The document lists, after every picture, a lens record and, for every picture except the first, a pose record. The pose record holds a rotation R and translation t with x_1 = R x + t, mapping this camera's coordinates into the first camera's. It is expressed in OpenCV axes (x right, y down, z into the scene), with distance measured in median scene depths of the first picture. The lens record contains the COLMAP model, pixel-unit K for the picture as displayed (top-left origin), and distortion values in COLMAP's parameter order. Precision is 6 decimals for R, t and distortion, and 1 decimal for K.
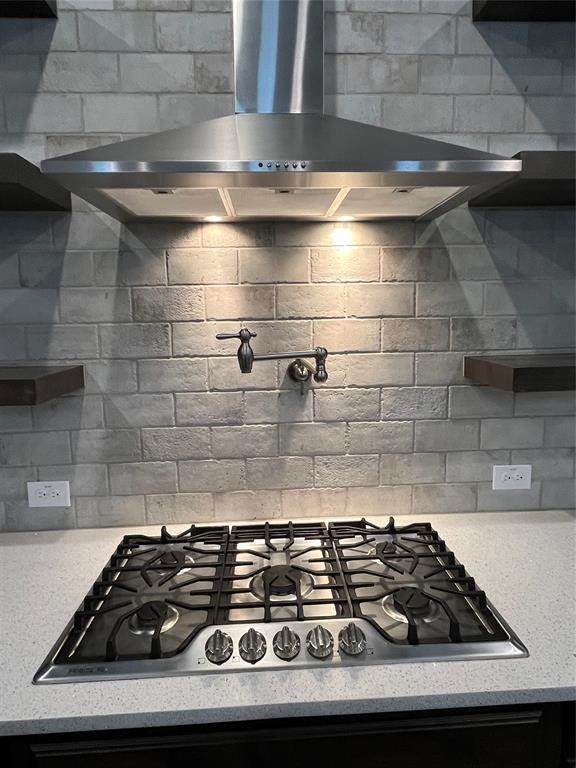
lens RADIAL K [[479.0, 0, 290.2], [0, 479.0, 381.4], [0, 0, 1]] dist [-0.006460, 0.005096]
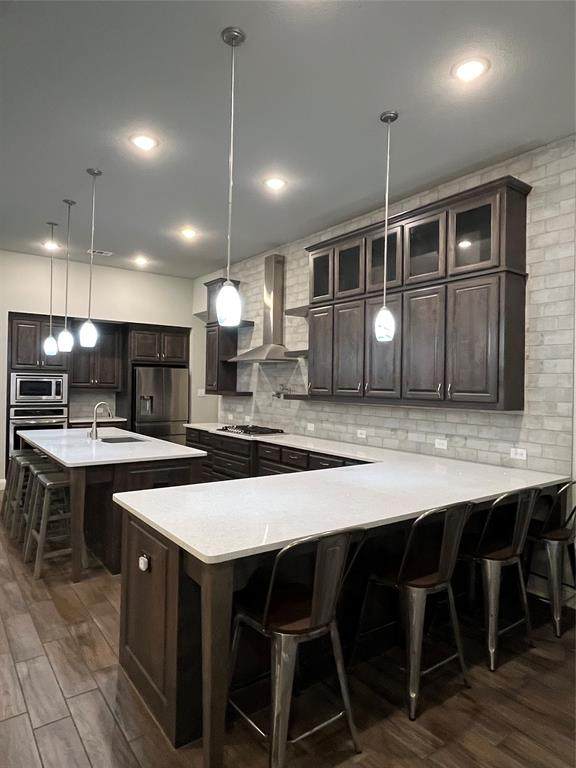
lens RADIAL K [[479.0, 0, 292.8], [0, 479.0, 381.4], [0, 0, 1]] dist [-0.006460, 0.005096]
pose [[0.557643, 0.023462, -0.829750, 3.738047], [-0.140276, 0.987887, -0.066341, 0.124471], [0.818143, 0.153389, 0.554179, -1.340236]]
